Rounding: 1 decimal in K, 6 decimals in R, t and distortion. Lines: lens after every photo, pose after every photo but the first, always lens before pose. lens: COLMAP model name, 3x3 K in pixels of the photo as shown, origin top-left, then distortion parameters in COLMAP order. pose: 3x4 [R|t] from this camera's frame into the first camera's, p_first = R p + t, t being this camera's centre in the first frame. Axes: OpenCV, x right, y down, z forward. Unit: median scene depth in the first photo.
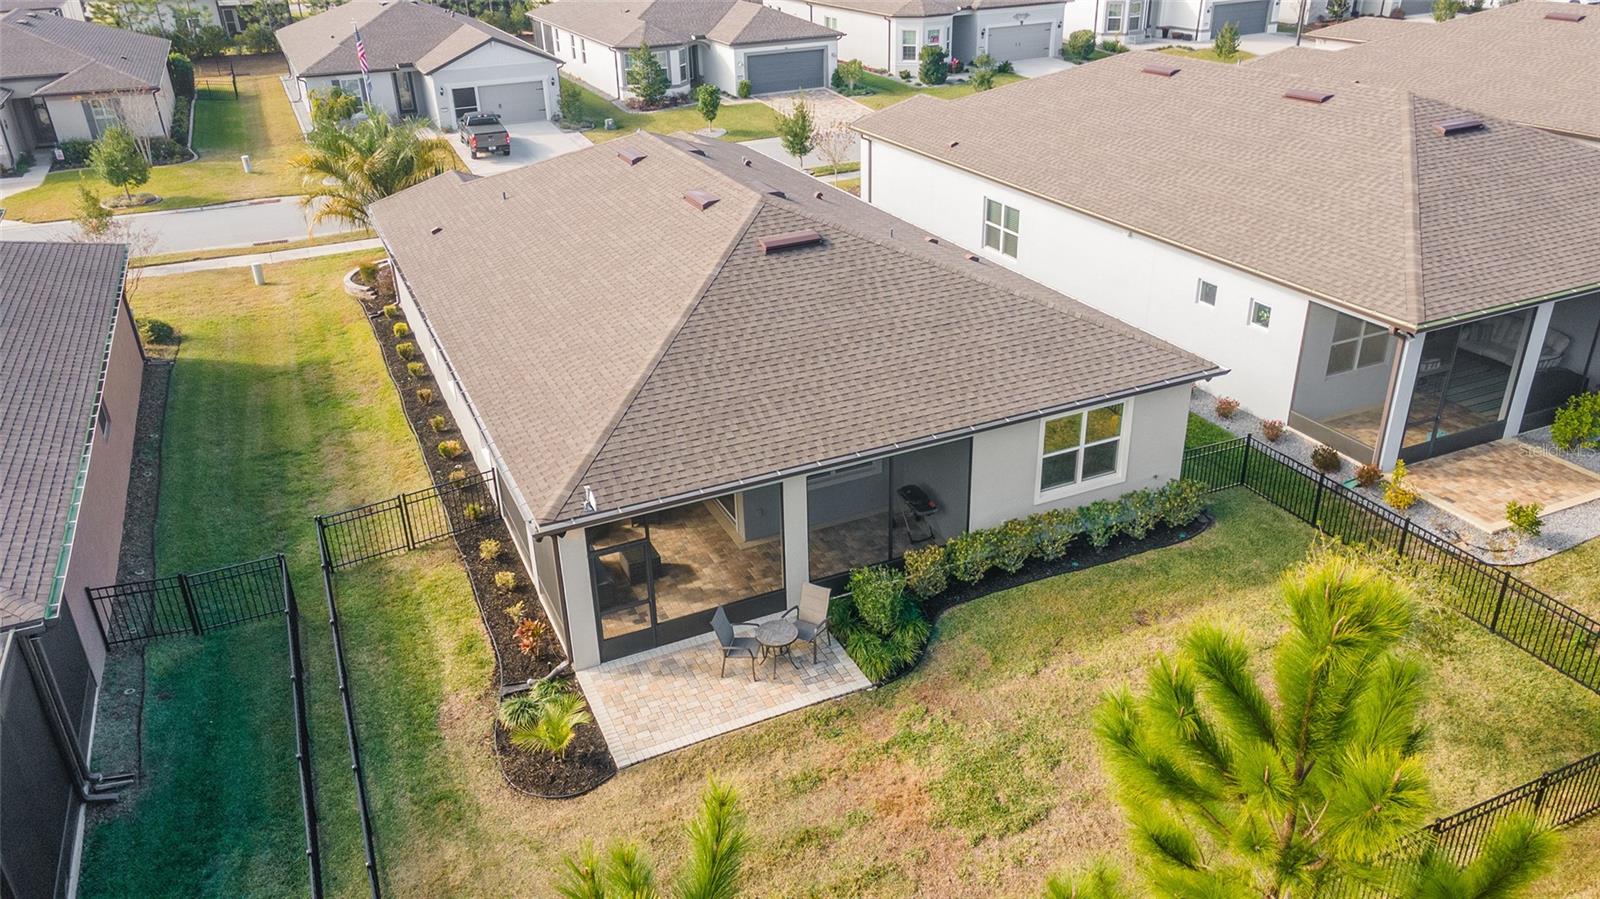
lens RADIAL K [[1147.7, 0, 800.0], [0, 1147.7, 449.5], [0, 0, 1]] dist [0.032963, 0.003757]
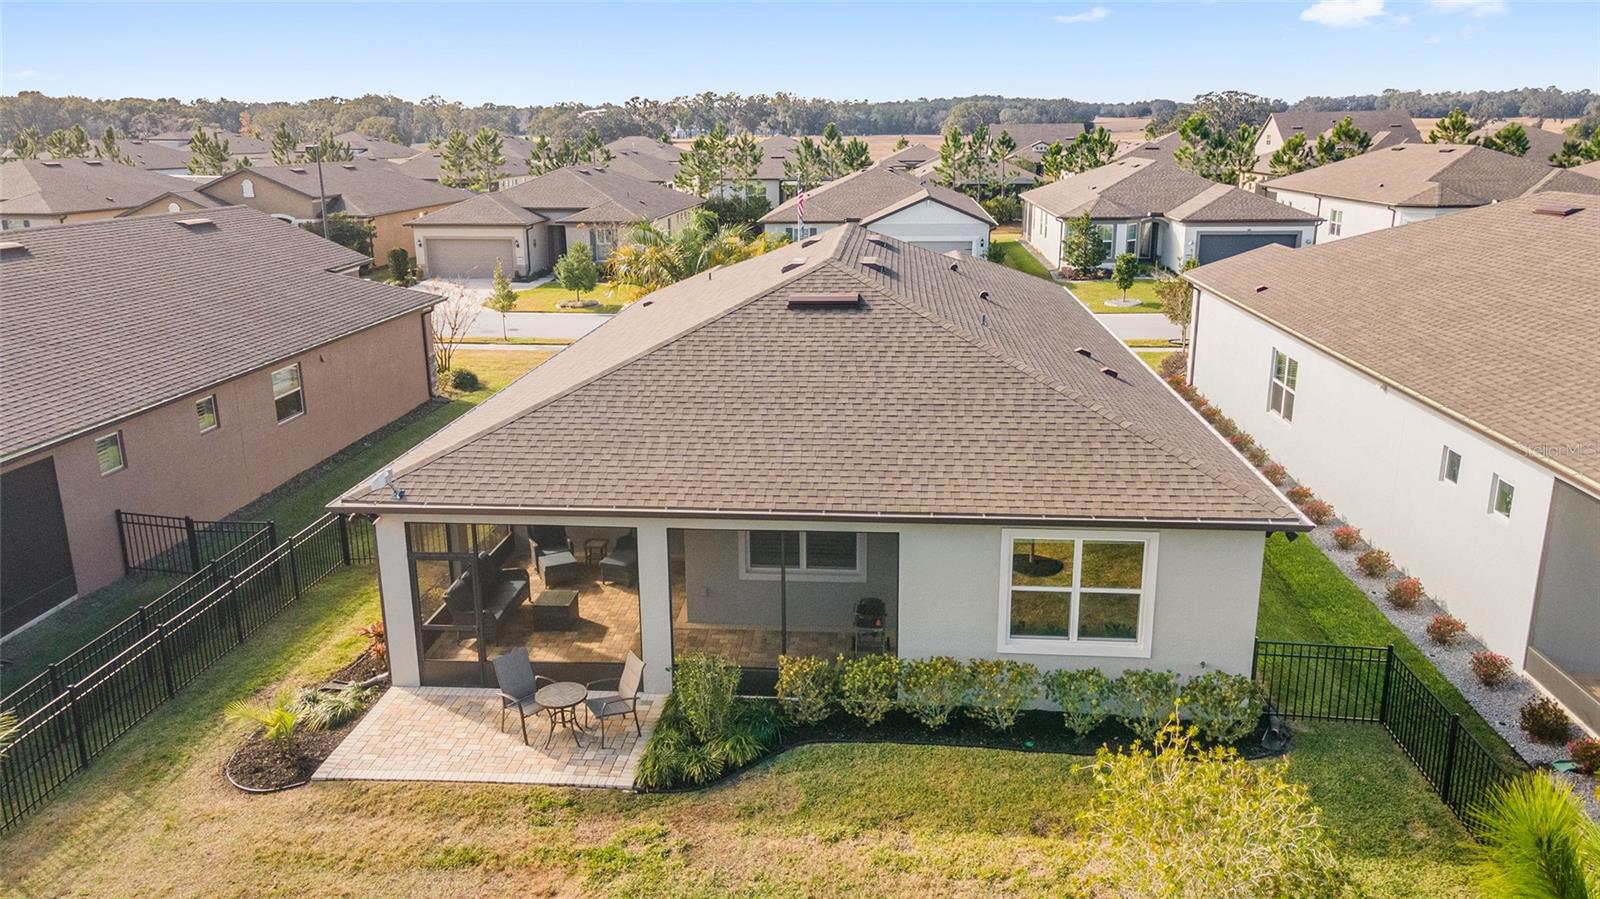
lens RADIAL K [[1169.1, 0, 800.0], [0, 1169.1, 449.5], [0, 0, 1]] dist [0.003247, 0.078701]
pose [[0.871926, 0.150452, -0.465949, 0.420187], [-0.232800, 0.964563, -0.124186, 0.044699], [0.430753, 0.216754, 0.876053, 0.243111]]
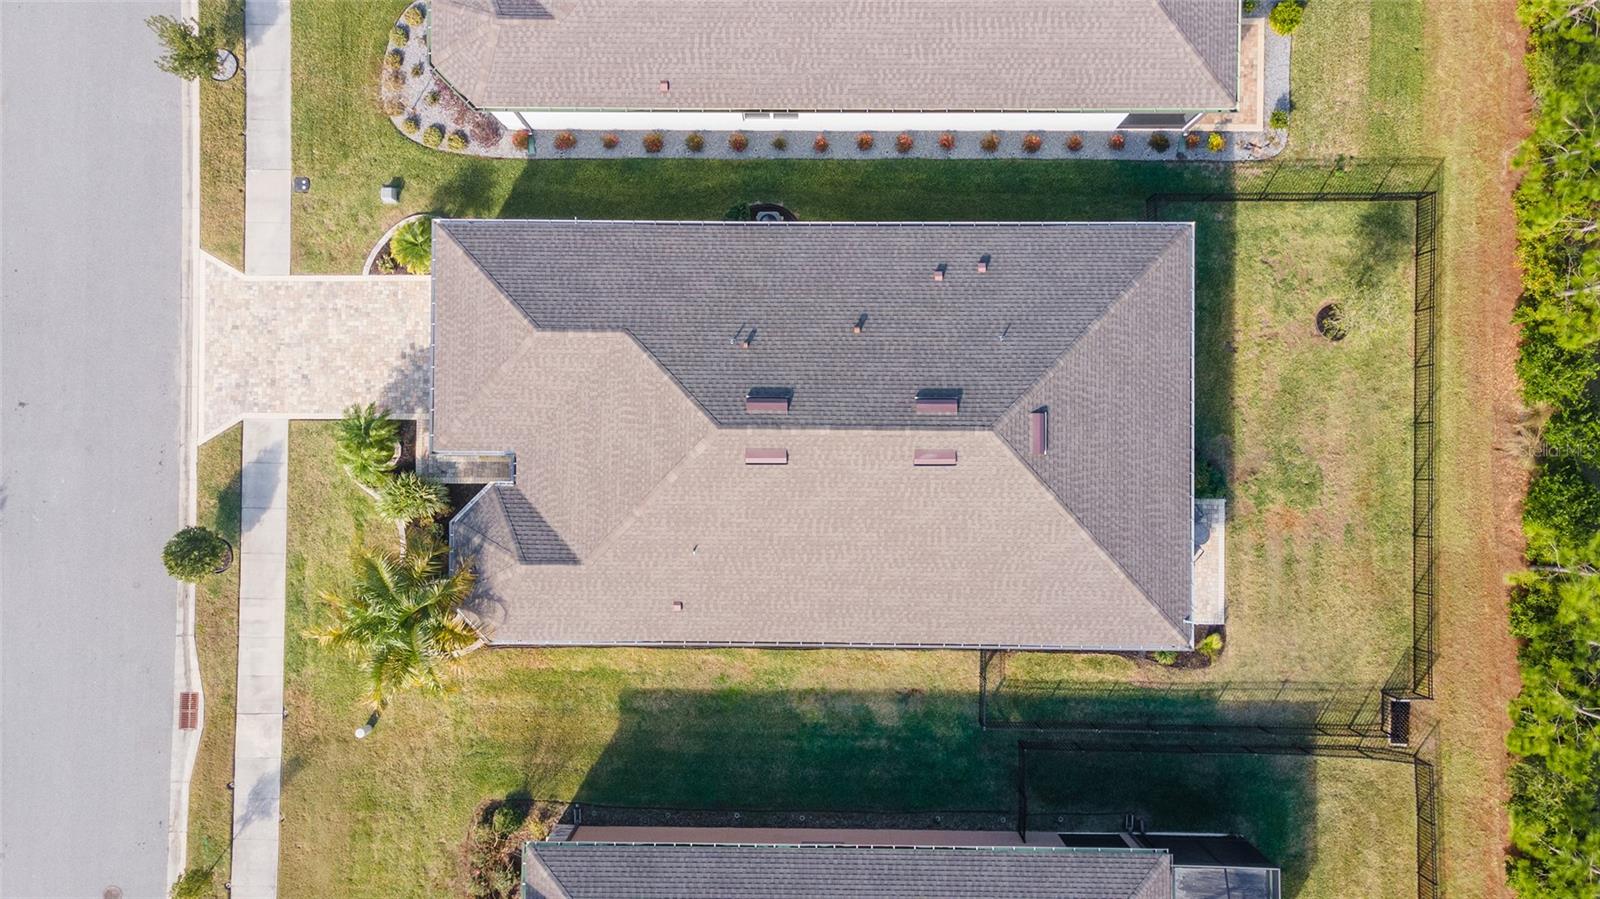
lens RADIAL K [[1169.1, 0, 800.0], [0, 1169.1, 449.5], [0, 0, 1]] dist [0.003247, 0.078701]
pose [[0.429271, -0.902491, 0.035175, -0.219378], [0.400927, 0.225310, 0.887971, -1.688589], [-0.809311, -0.367078, 0.458551, 0.566734]]
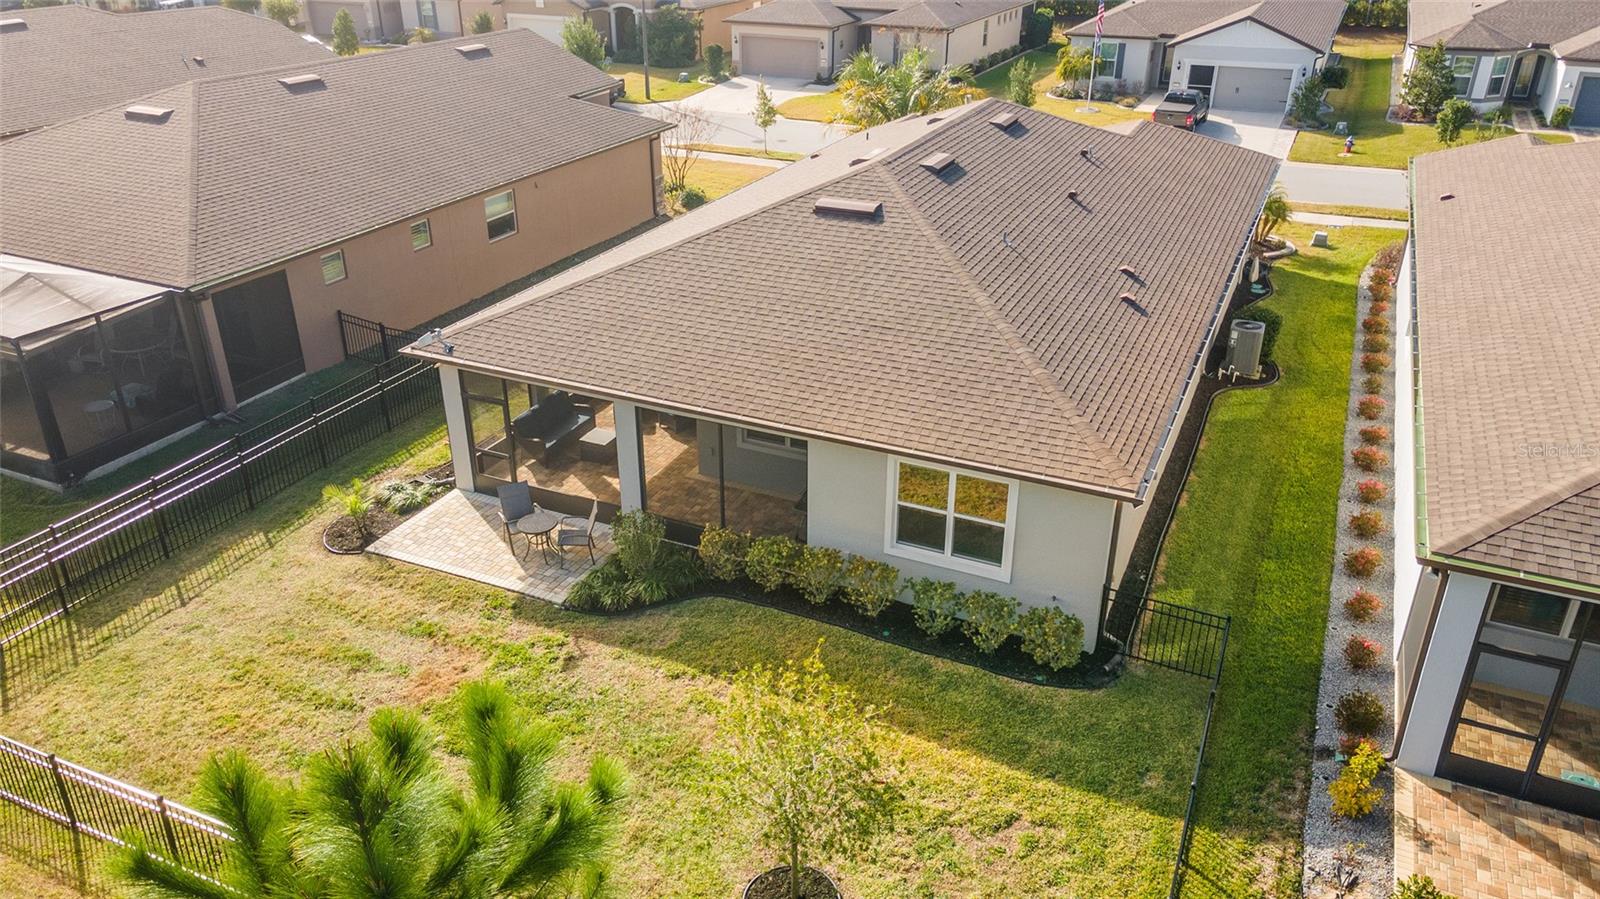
lens RADIAL K [[1160.3, 0, 800.0], [0, 1160.3, 449.5], [0, 0, 1]] dist [0.037320, 0.001425]
pose [[0.652618, 0.363185, -0.664971, 0.707004], [-0.356318, 0.921641, 0.153671, -0.133843], [0.668676, 0.136653, 0.730889, 0.298293]]
